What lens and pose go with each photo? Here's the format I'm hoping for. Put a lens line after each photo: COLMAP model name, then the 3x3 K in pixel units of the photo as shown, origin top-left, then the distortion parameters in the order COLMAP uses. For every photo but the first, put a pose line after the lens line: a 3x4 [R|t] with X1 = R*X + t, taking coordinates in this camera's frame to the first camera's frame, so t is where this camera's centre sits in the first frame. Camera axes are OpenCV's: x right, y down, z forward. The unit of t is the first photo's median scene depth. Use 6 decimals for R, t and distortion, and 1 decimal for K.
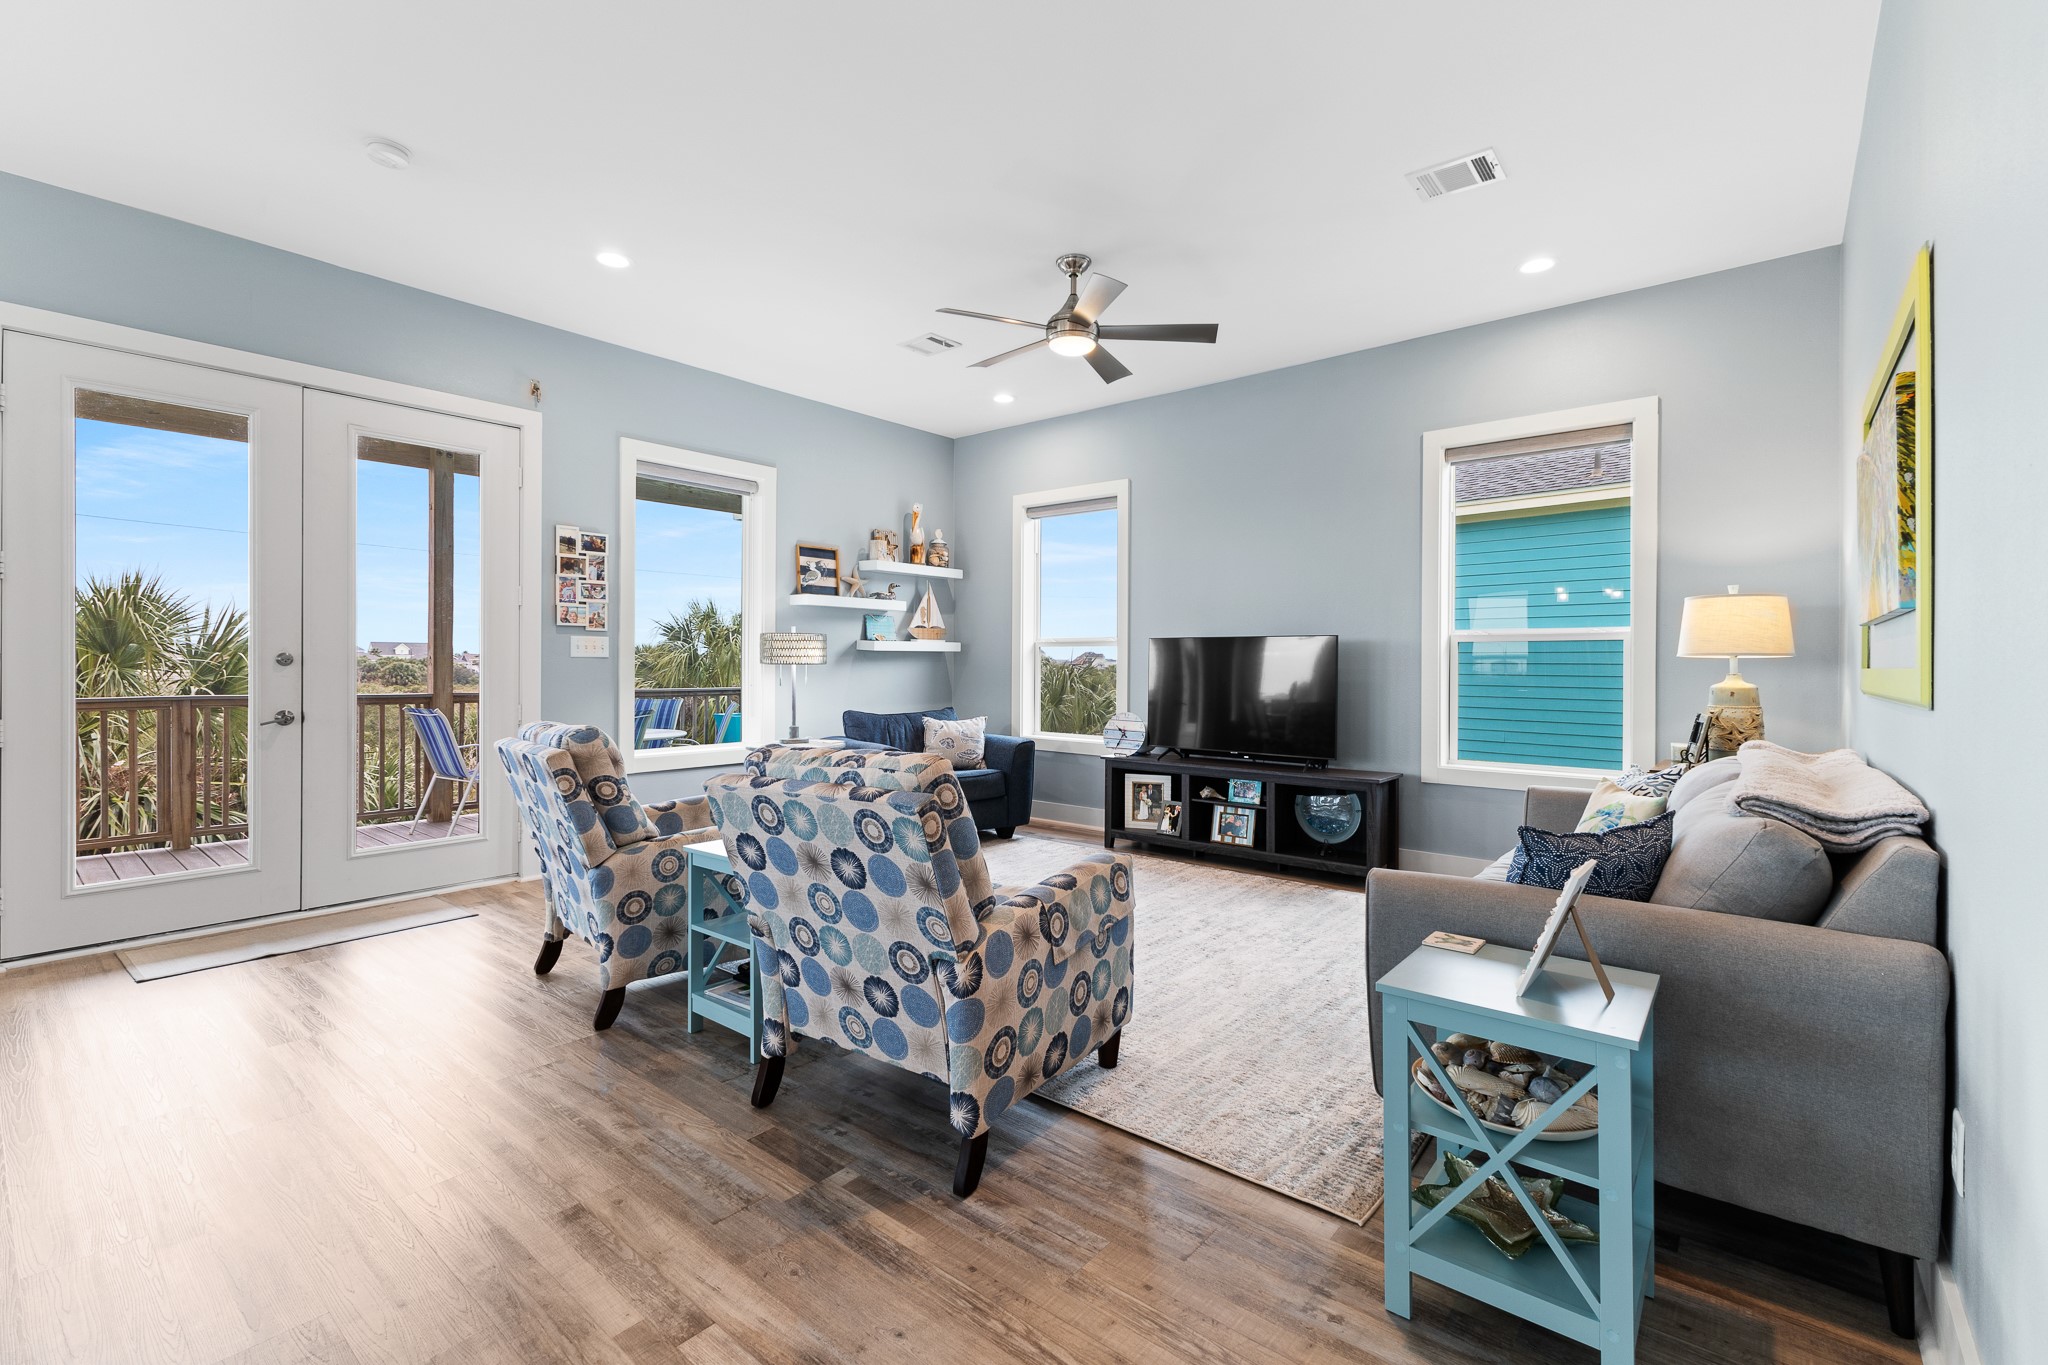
lens RADIAL K [[891.5, 0, 1016.5], [0, 891.5, 663.3], [0, 0, 1]] dist [0.008687, -0.000813]
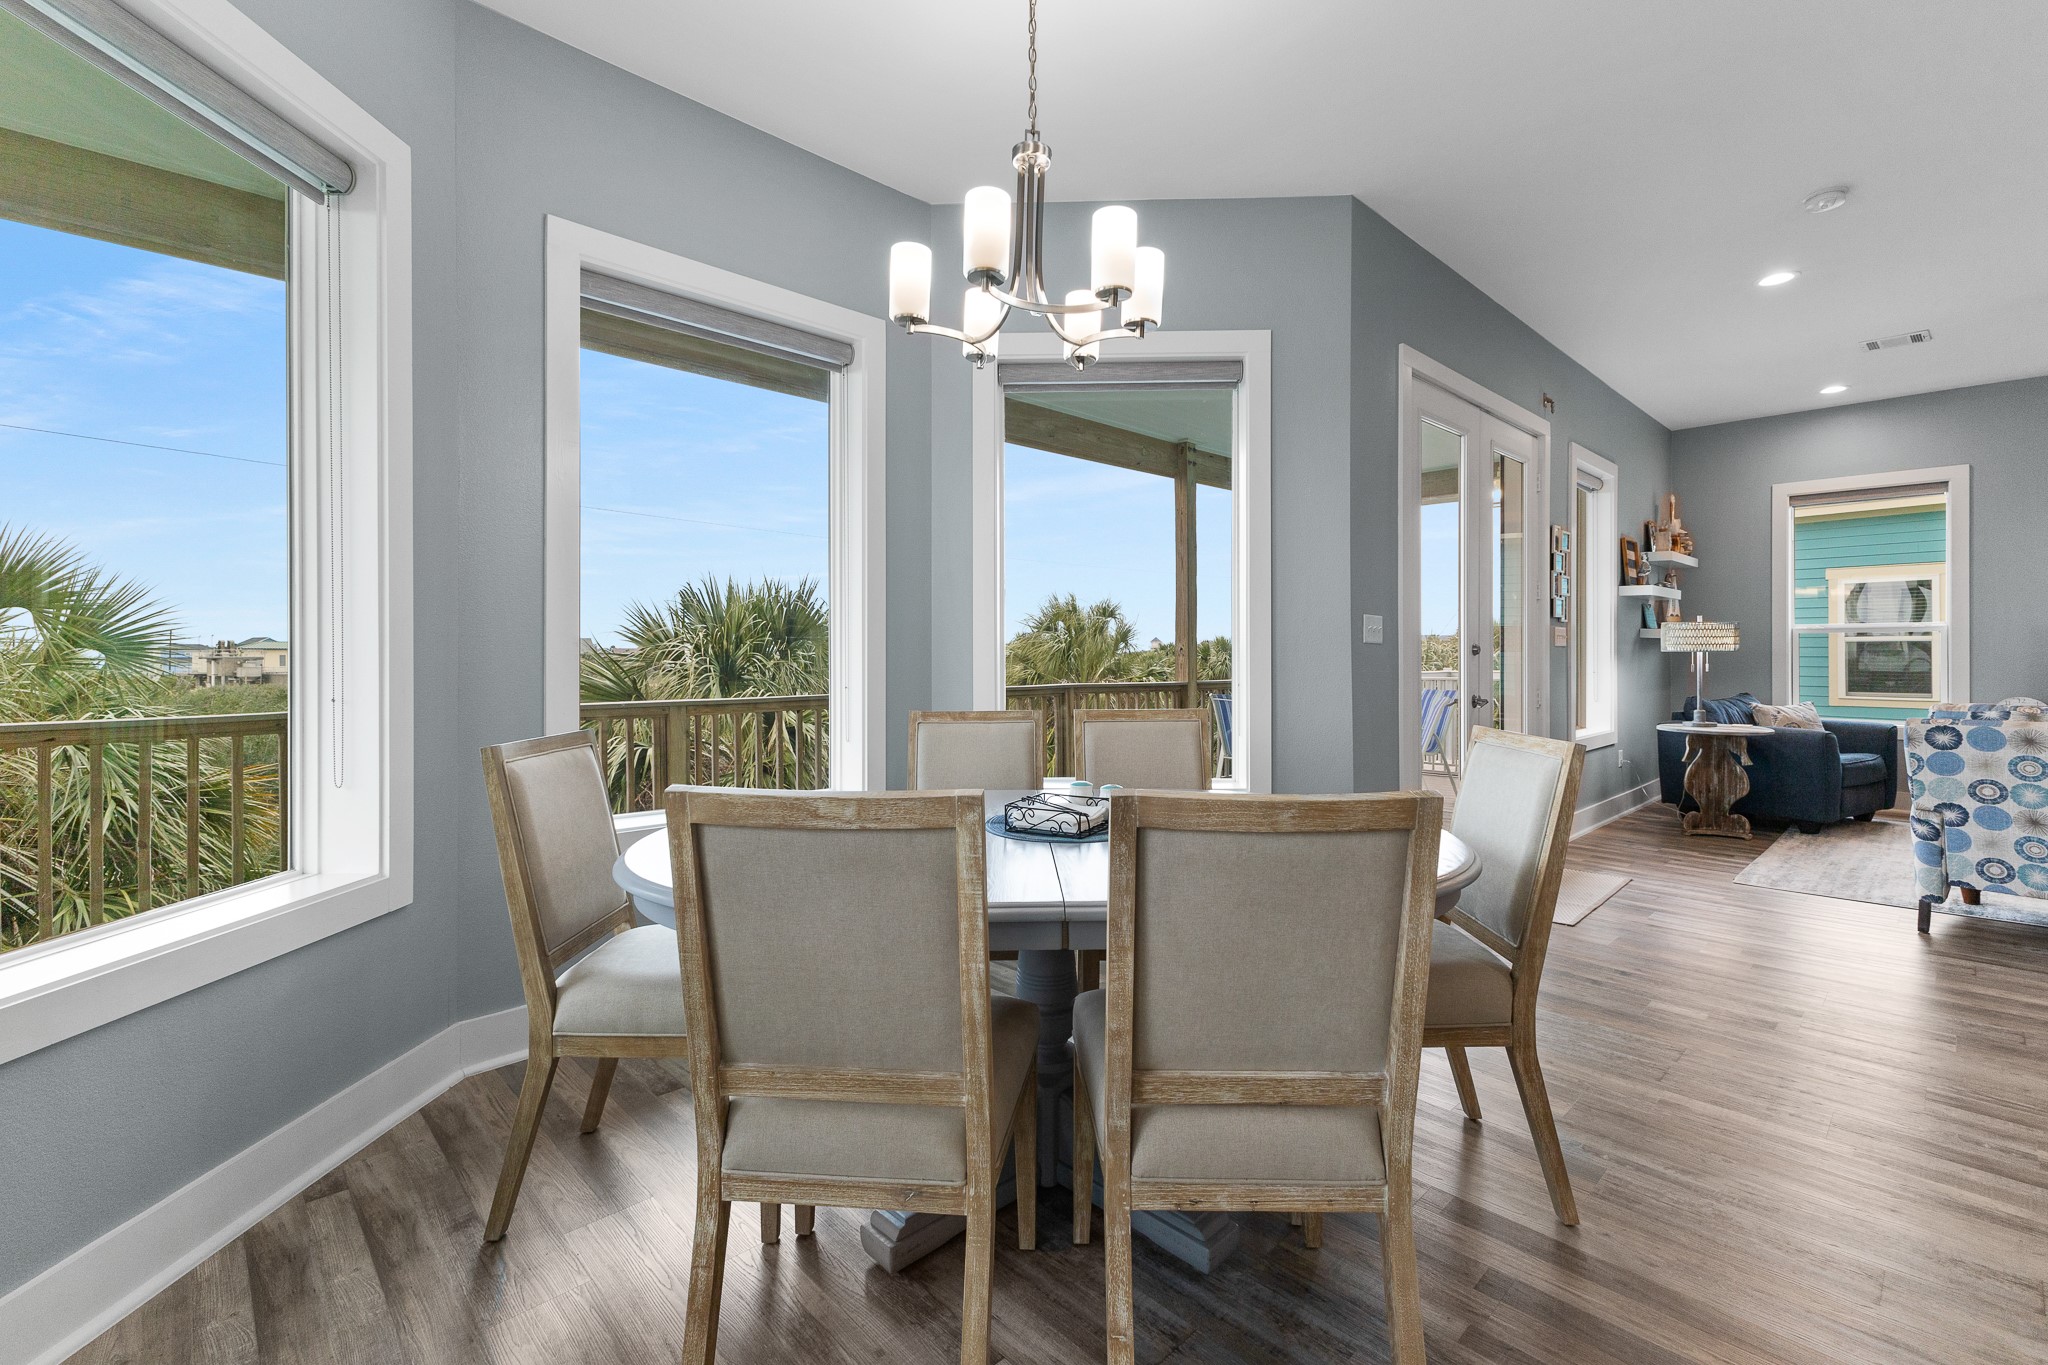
lens RADIAL K [[891.5, 0, 1023.5], [0, 891.5, 656.6], [0, 0, 1]] dist [0.008687, -0.000813]
pose [[0.993989, -0.008067, -0.109184, -0.952103], [0.008560, 0.999955, 0.004047, -0.004250], [0.109147, -0.004958, 0.994013, -0.140338]]
